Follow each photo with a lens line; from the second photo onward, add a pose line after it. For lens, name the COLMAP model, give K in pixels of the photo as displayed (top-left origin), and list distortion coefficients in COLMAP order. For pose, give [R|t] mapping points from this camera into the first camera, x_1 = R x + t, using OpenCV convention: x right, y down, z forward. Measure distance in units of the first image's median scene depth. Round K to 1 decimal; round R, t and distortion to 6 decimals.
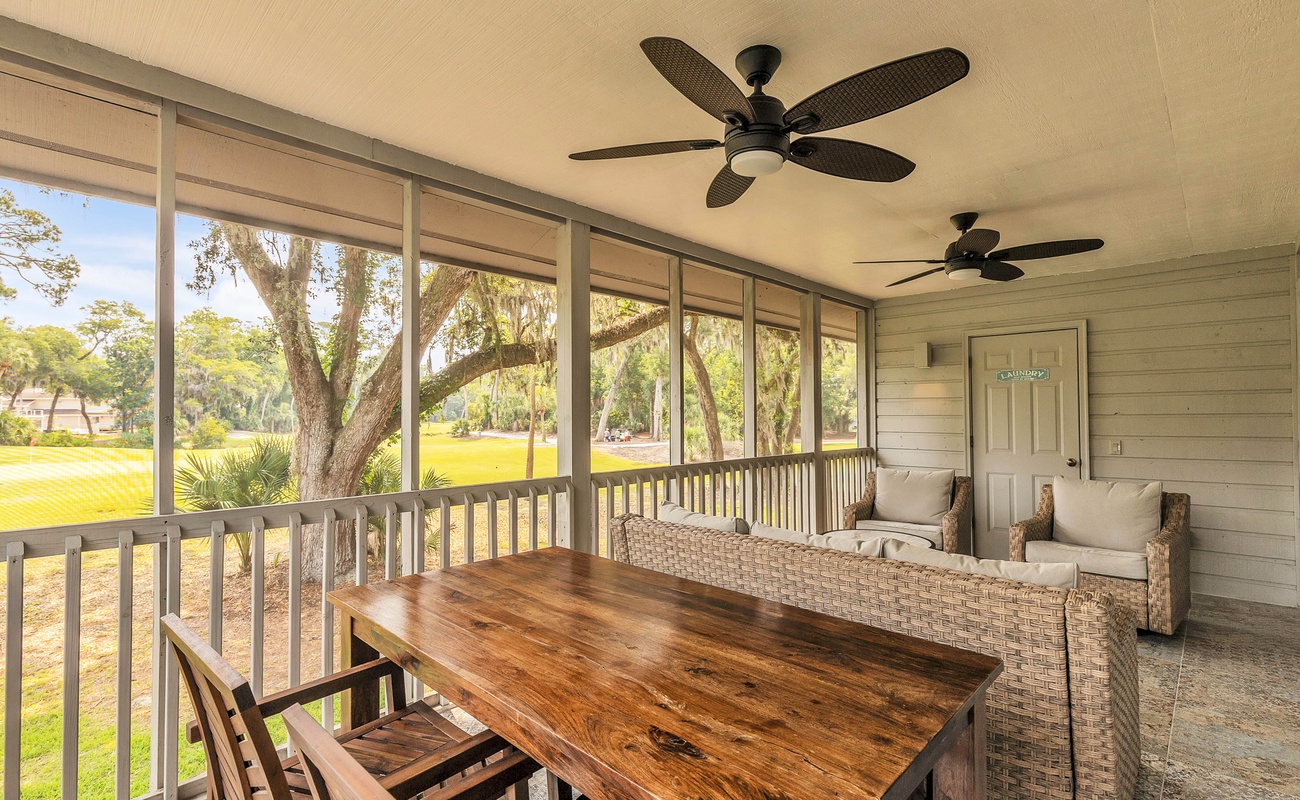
lens RADIAL K [[588.0, 0, 651.1], [0, 588.0, 406.5], [0, 0, 1]] dist [0.005389, 0.000611]
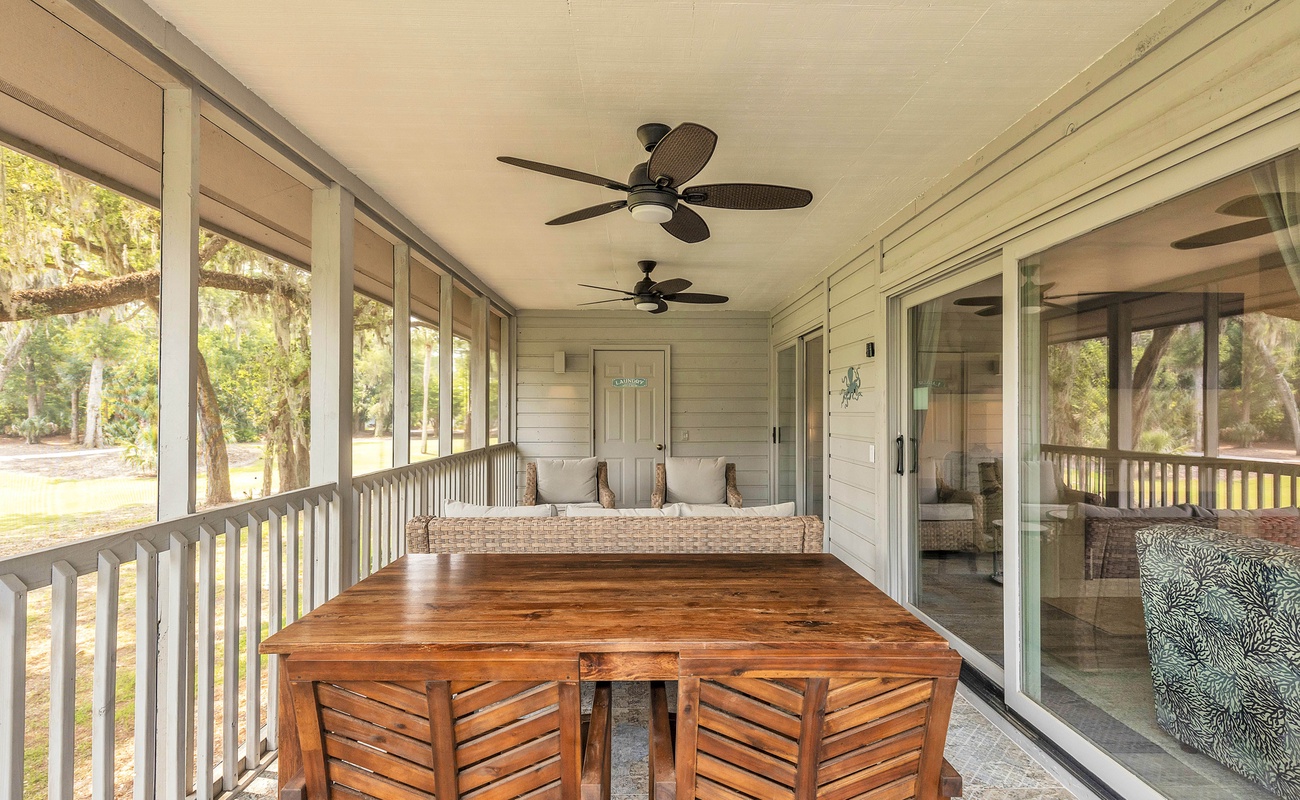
lens RADIAL K [[588.0, 0, 651.1], [0, 588.0, 406.5], [0, 0, 1]] dist [0.005389, 0.000611]
pose [[0.707091, 0.009737, 0.707055, -0.286234], [-0.012791, 0.999918, -0.000978, 0.001121], [-0.707007, -0.008352, 0.707157, 0.041549]]
